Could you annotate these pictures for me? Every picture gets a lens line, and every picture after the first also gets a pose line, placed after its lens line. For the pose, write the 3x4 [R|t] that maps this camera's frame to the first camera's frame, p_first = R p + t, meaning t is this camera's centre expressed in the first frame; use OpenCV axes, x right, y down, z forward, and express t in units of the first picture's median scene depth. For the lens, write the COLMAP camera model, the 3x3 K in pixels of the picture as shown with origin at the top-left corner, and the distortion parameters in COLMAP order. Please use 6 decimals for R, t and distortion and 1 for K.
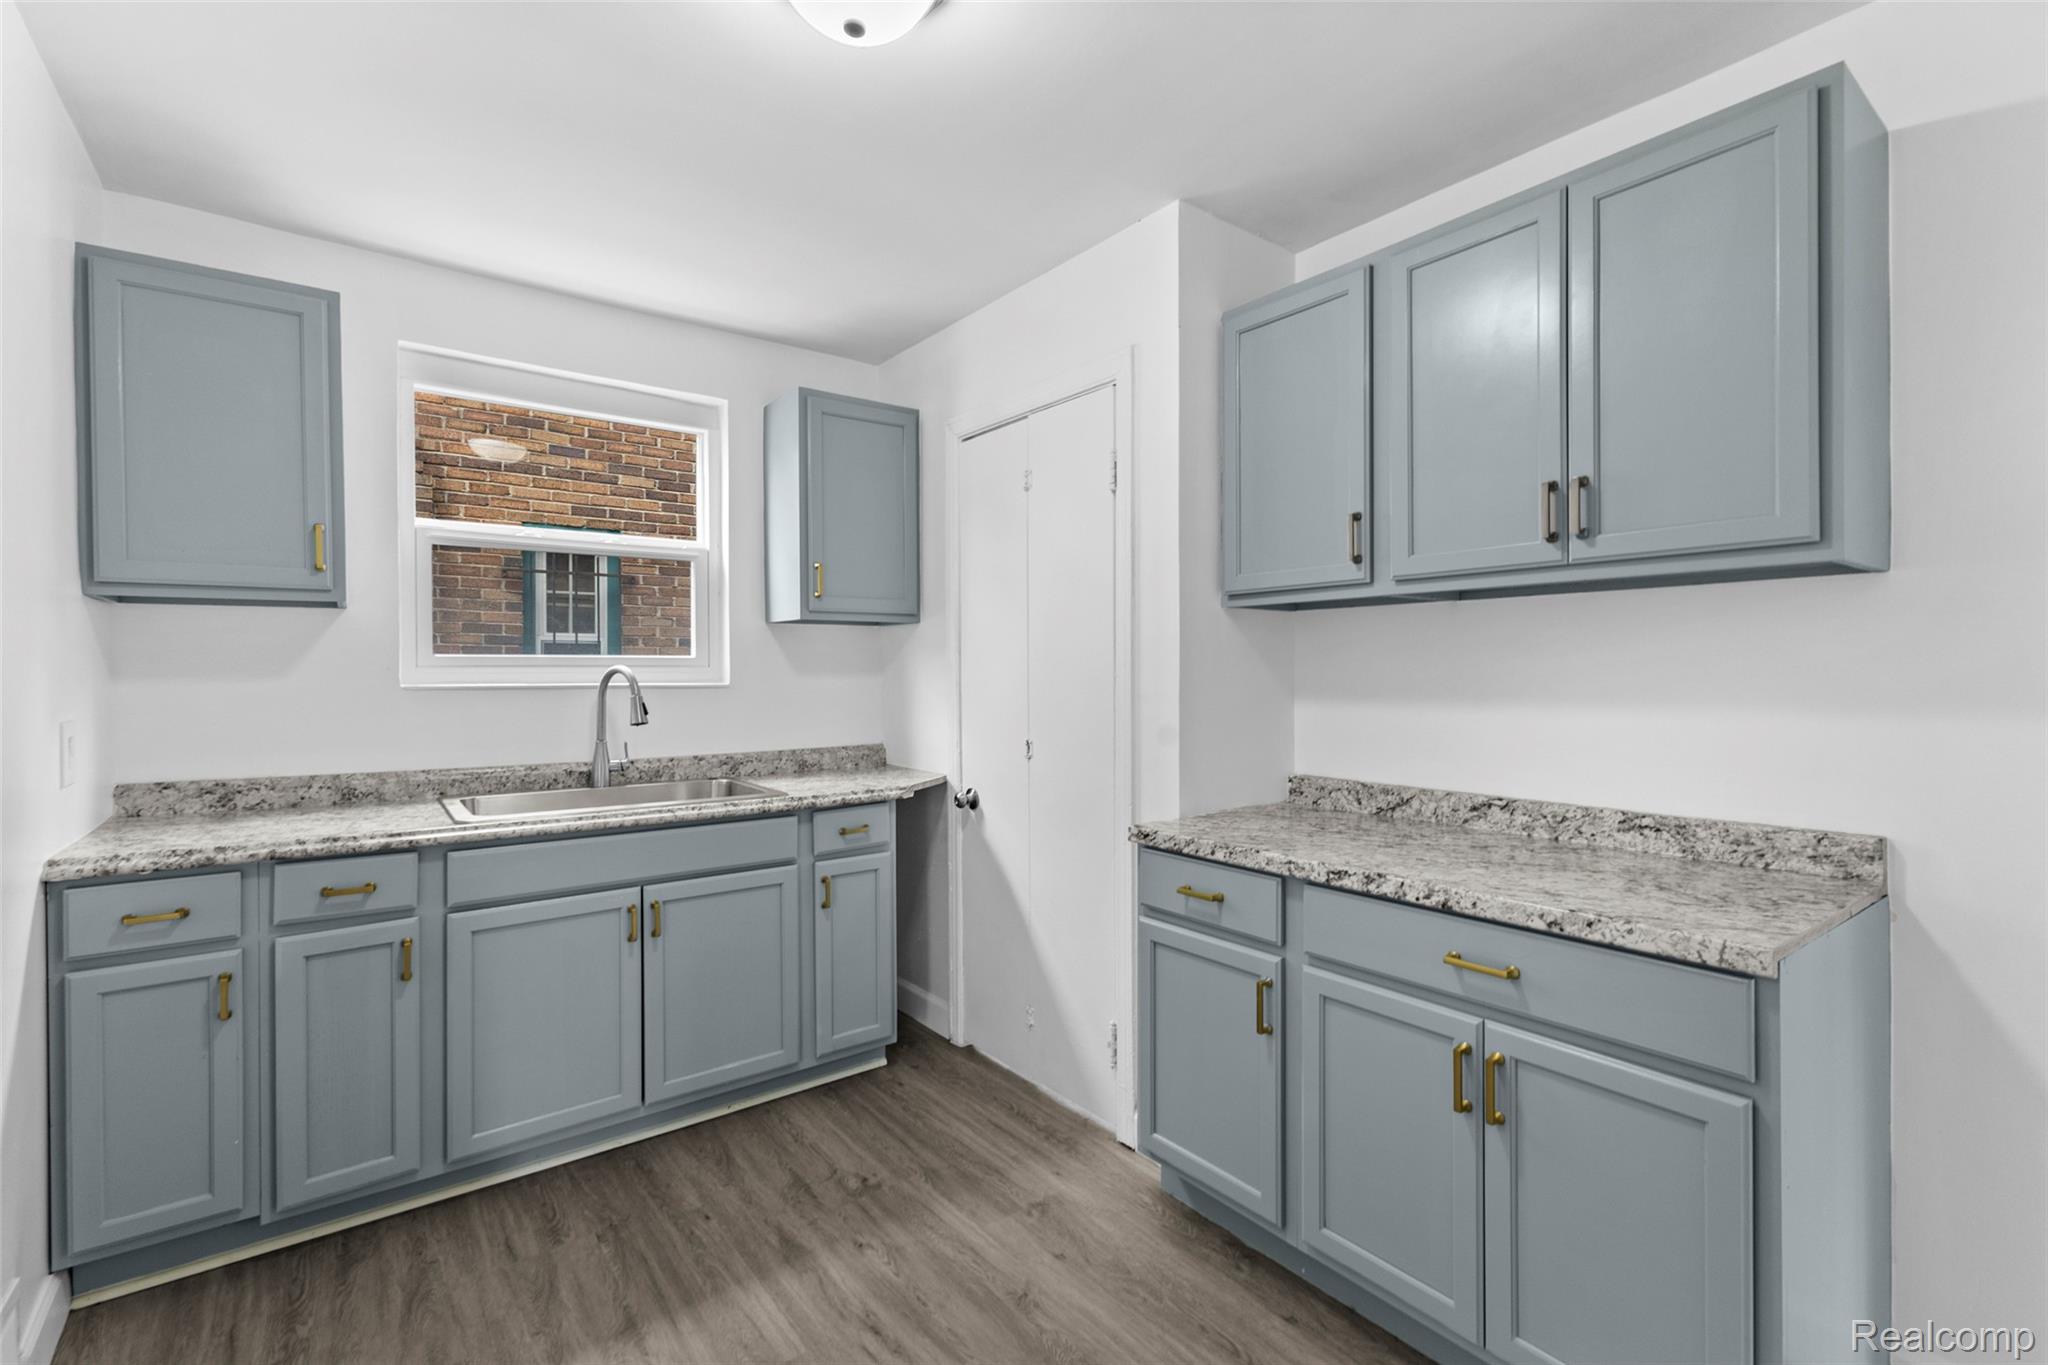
lens RADIAL K [[908.1, 0, 1033.7], [0, 908.1, 670.3], [0, 0, 1]] dist [0.013083, -0.000870]
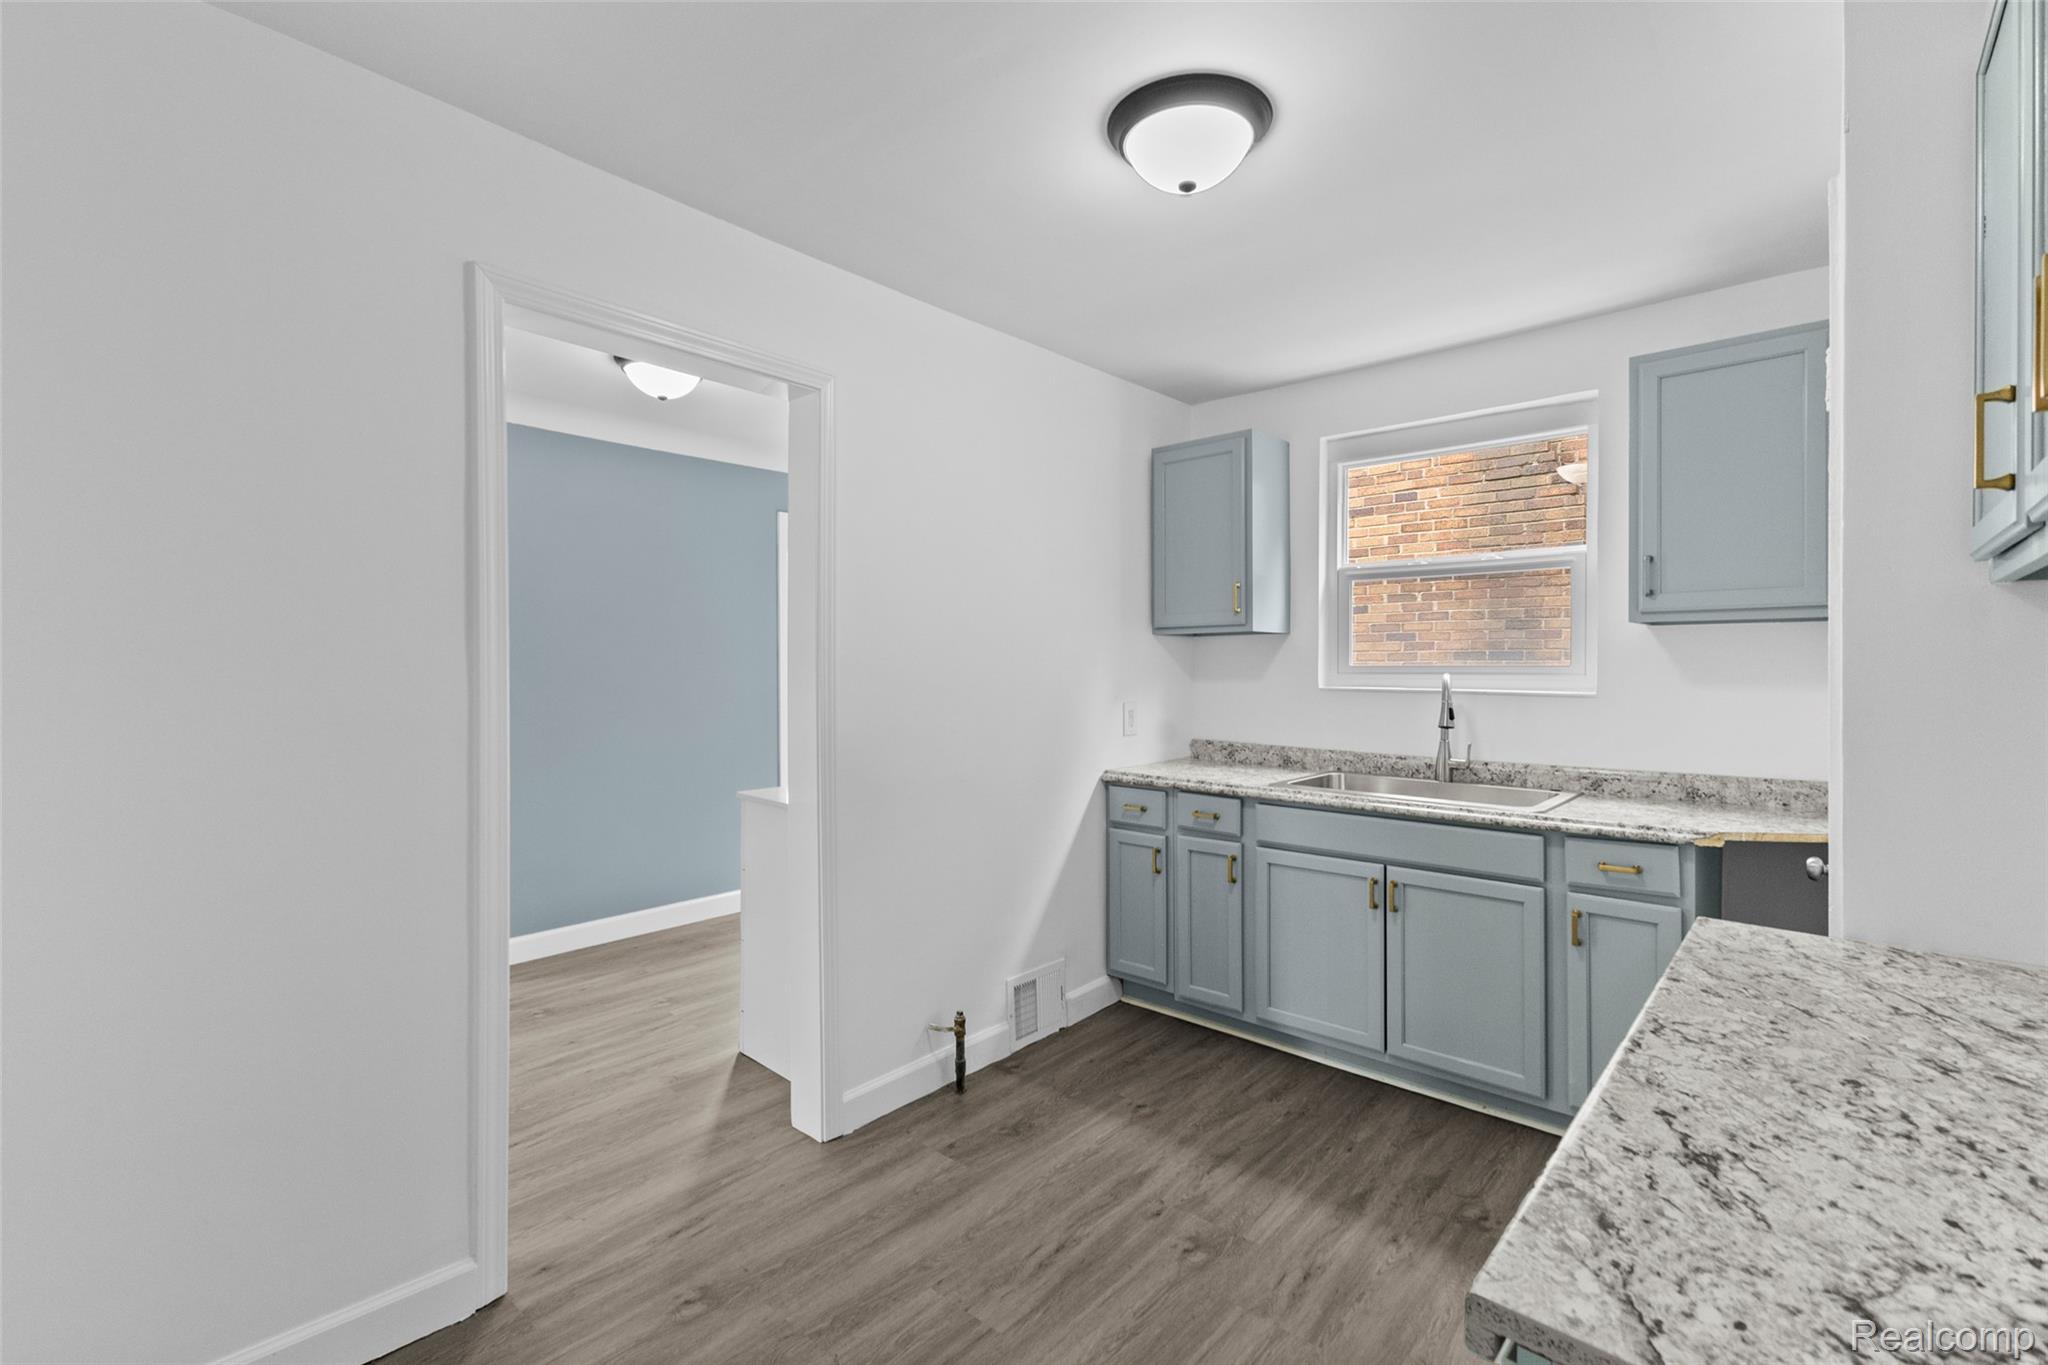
lens RADIAL K [[908.1, 0, 1038.3], [0, 908.1, 675.2], [0, 0, 1]] dist [0.013083, -0.000870]
pose [[0.192316, 0.008468, -0.981297, 0.655538], [-0.005114, 0.999958, 0.007627, -0.011768], [0.981320, 0.003551, 0.192351, 0.359453]]
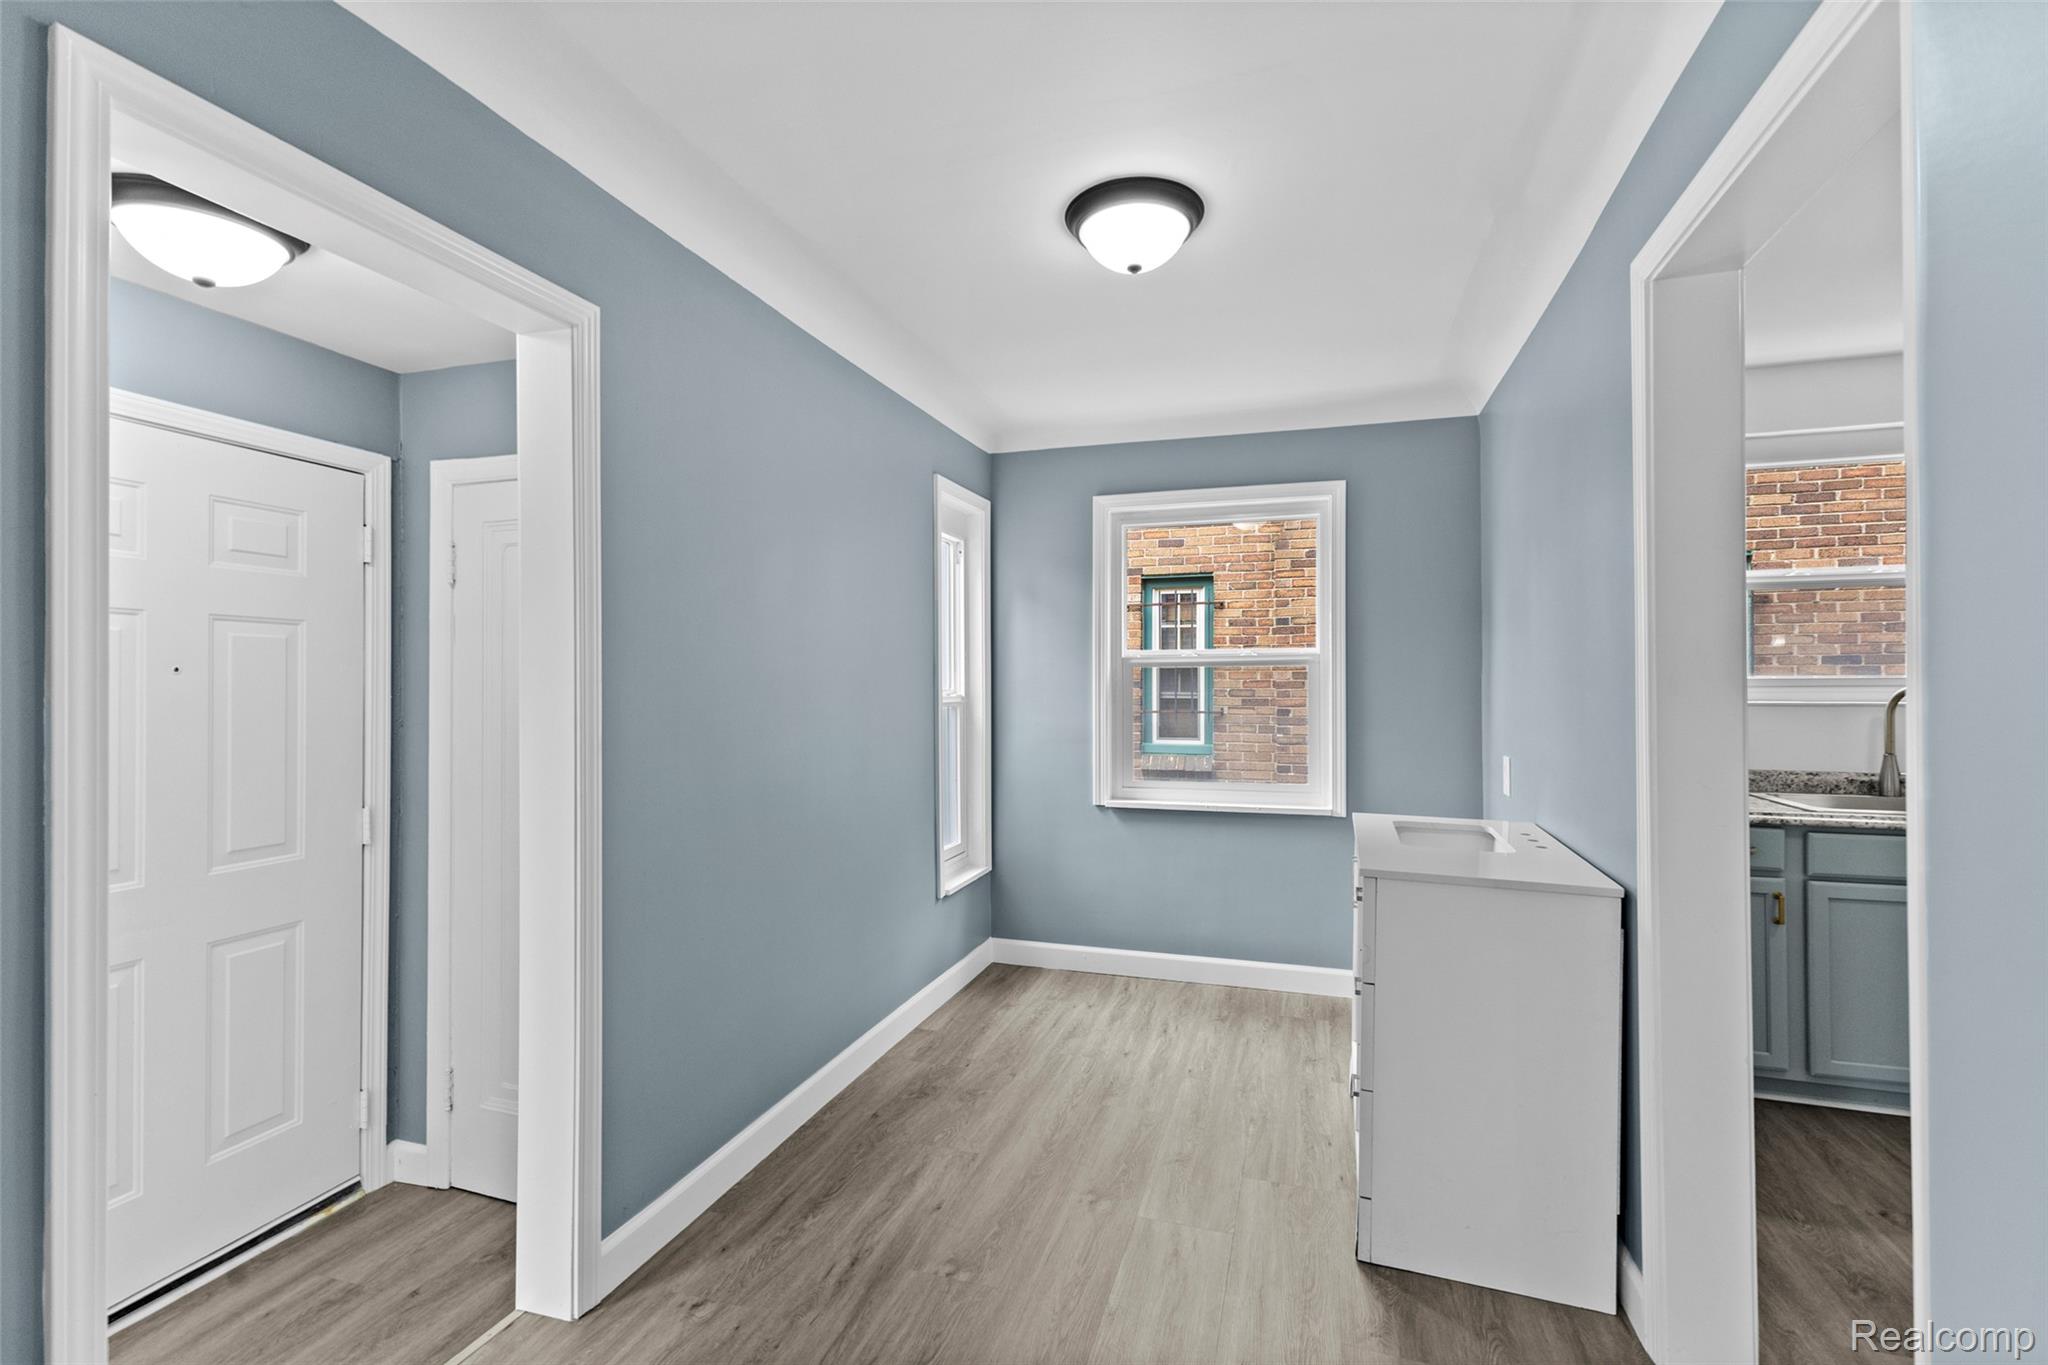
lens RADIAL K [[908.1, 0, 1039.7], [0, 908.1, 686.0], [0, 0, 1]] dist [0.013083, -0.000870]
pose [[0.578667, 0.000640, -0.815563, -0.205841], [-0.000429, 1.000000, 0.000481, -0.007172], [0.815564, 0.000072, 0.578668, -0.600347]]
